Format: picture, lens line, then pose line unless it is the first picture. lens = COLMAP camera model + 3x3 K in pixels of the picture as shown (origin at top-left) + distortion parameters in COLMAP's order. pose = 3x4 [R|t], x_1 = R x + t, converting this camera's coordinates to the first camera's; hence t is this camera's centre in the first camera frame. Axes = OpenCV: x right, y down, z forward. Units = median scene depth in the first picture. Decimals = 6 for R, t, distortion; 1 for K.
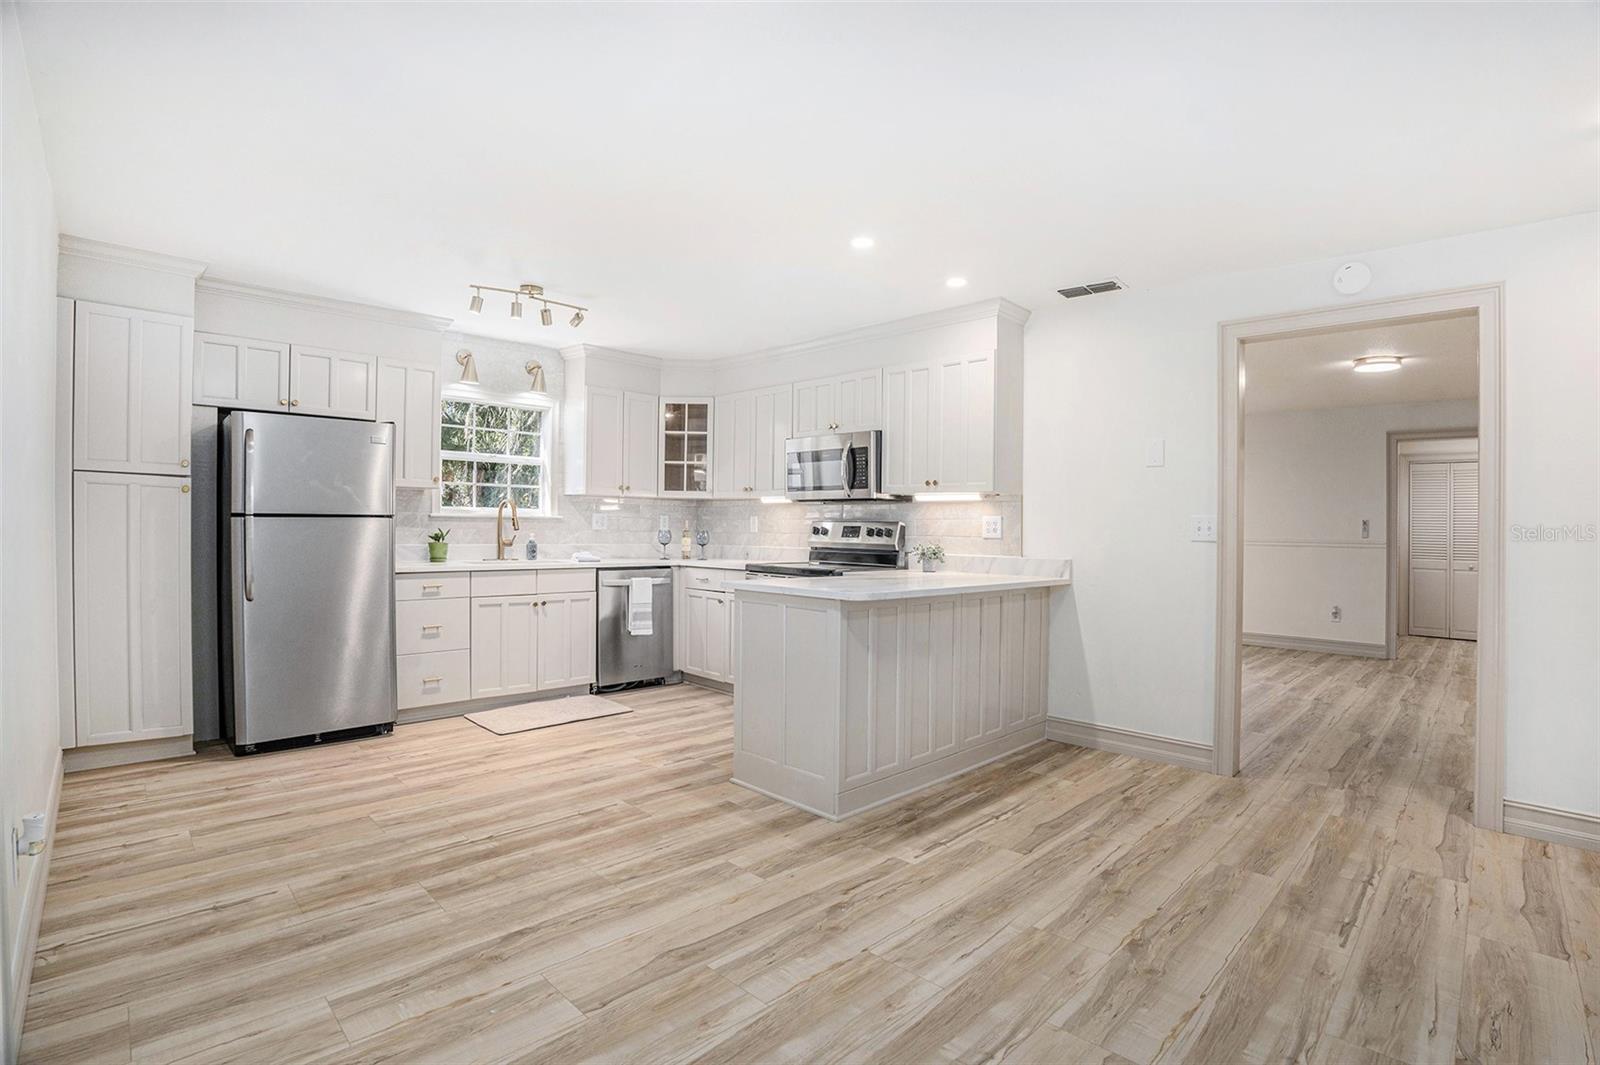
lens RADIAL K [[744.5, 0, 806.9], [0, 744.5, 537.9], [0, 0, 1]] dist [-0.096237, 0.021772]
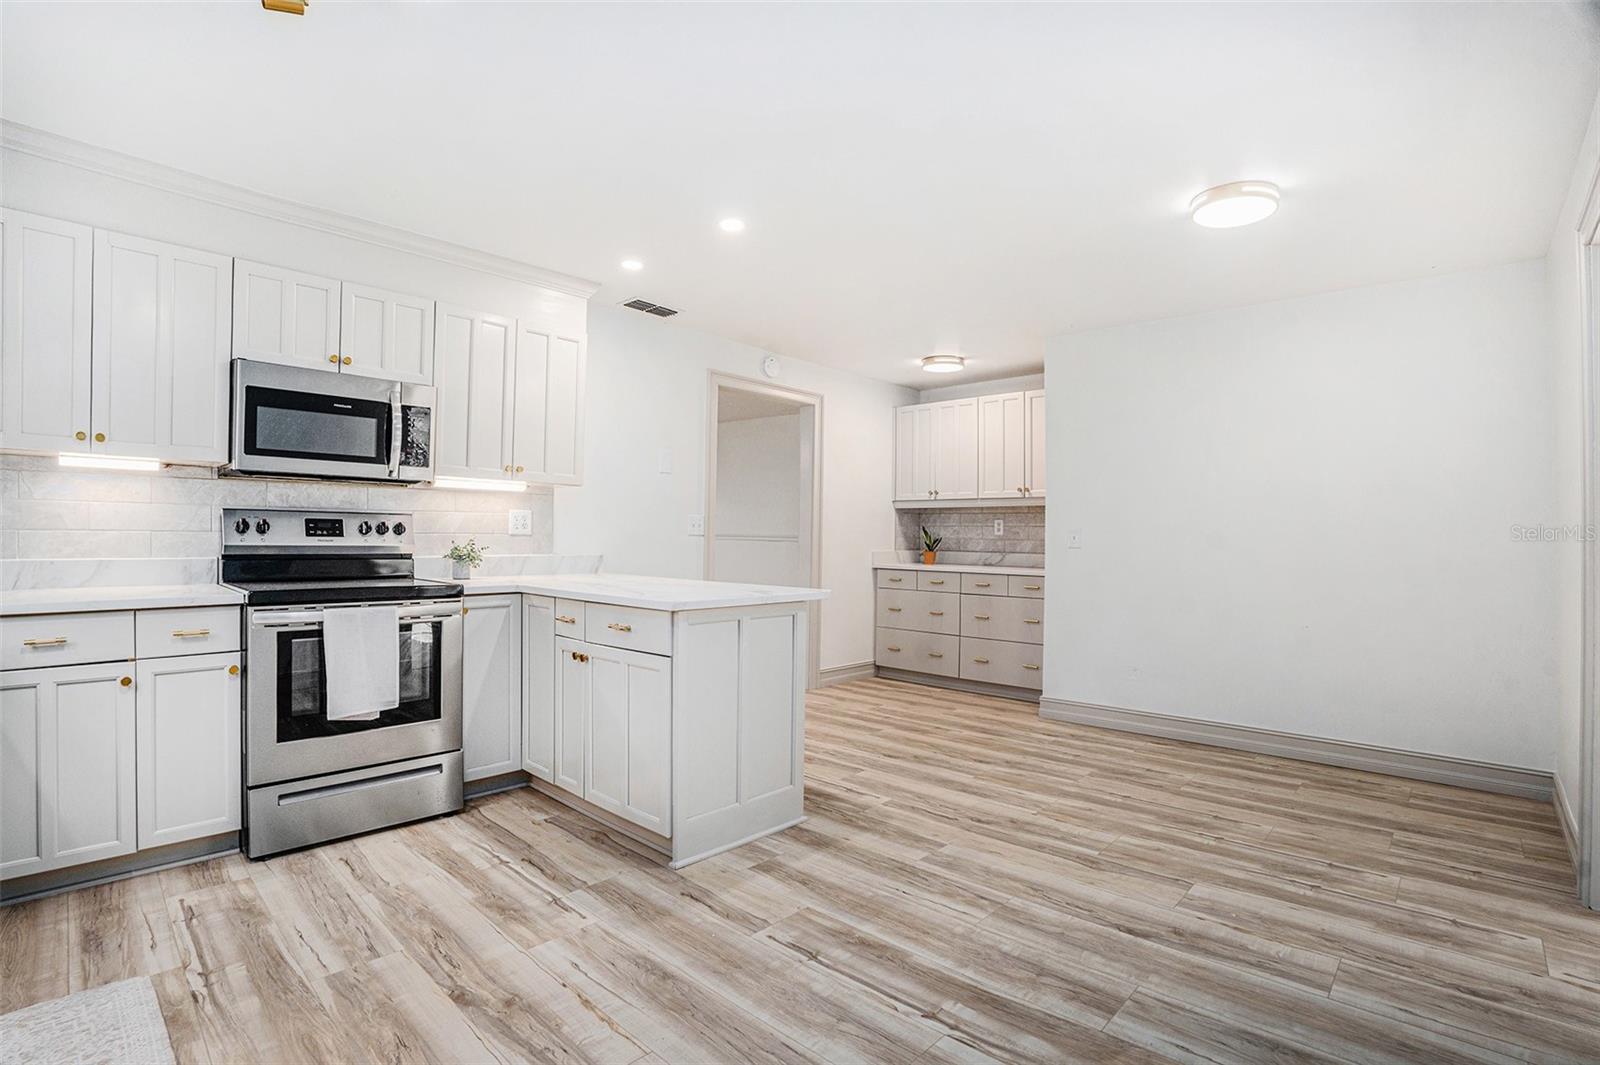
lens RADIAL K [[771.3, 0, 798.4], [0, 771.3, 540.3], [0, 0, 1]] dist [-0.072946, 0.022312]
pose [[-0.016345, -0.024744, 0.999560, -0.648458], [-0.003037, 0.999690, 0.024697, -0.016316], [-0.999862, -0.002632, -0.016415, 0.665682]]
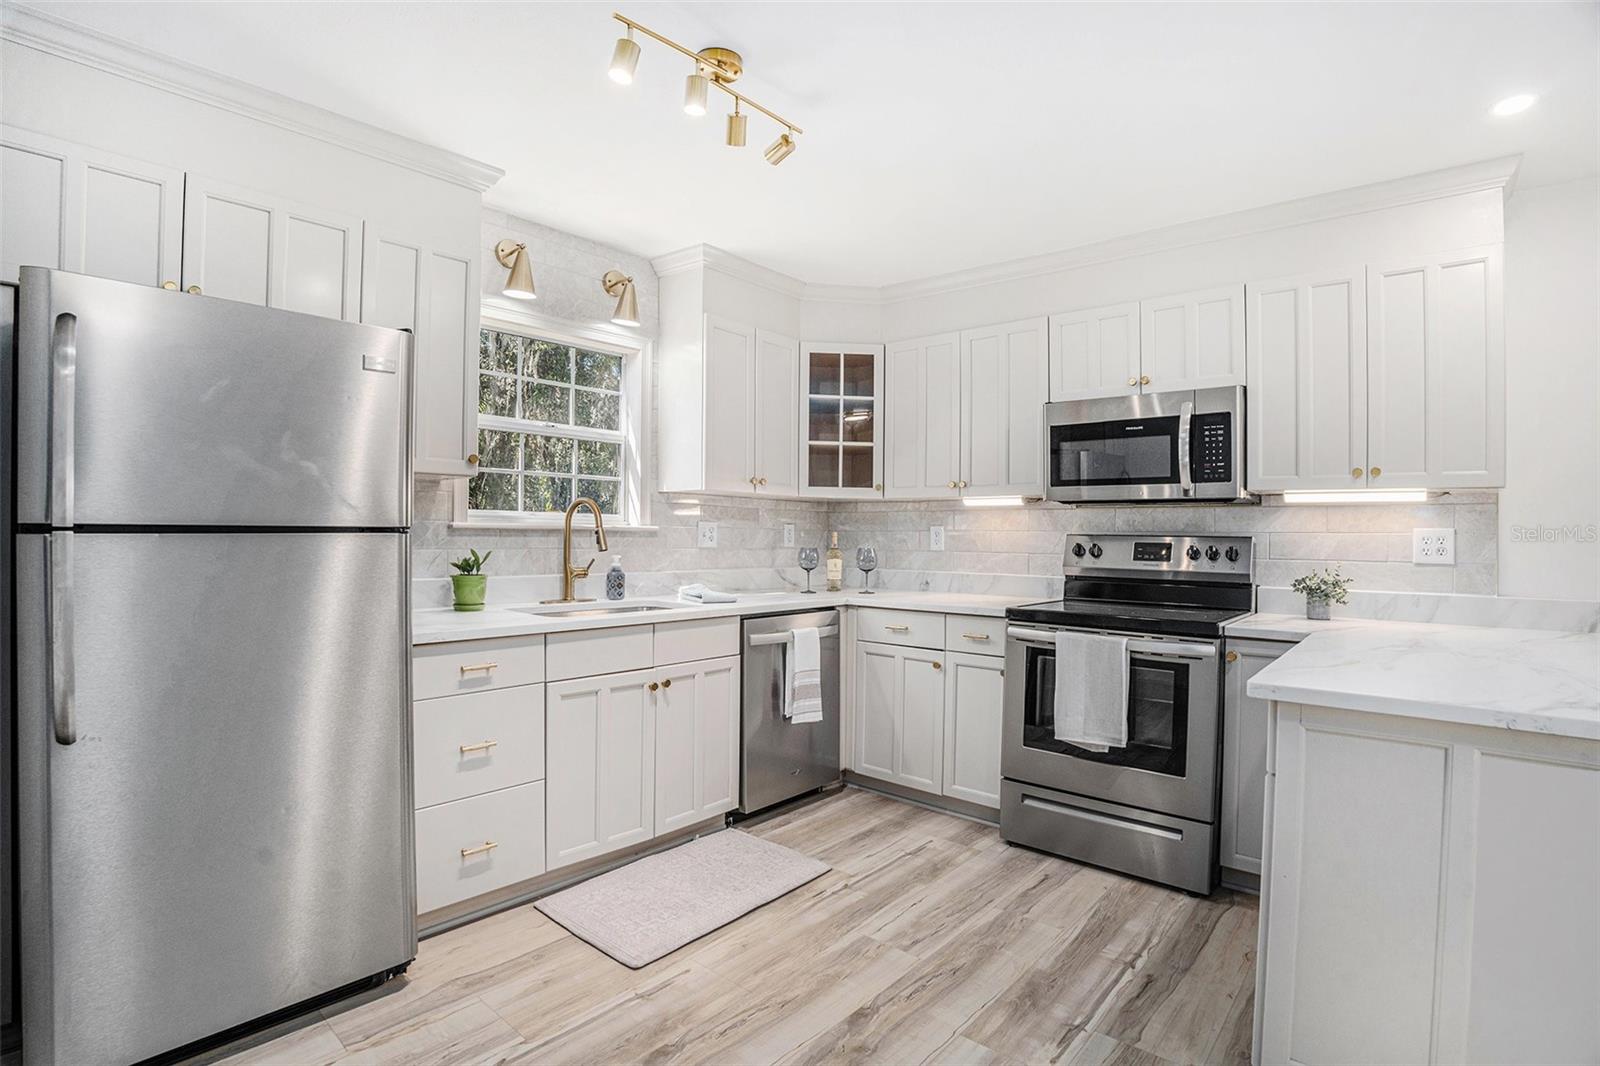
lens RADIAL K [[744.4, 0, 800.4], [0, 744.4, 535.6], [0, 0, 1]] dist [-0.056133, 0.000660]
pose [[0.997663, -0.001699, 0.068304, -0.305592], [0.002429, 0.999941, -0.010600, -0.018085], [-0.068282, 0.010741, 0.997608, 0.441142]]
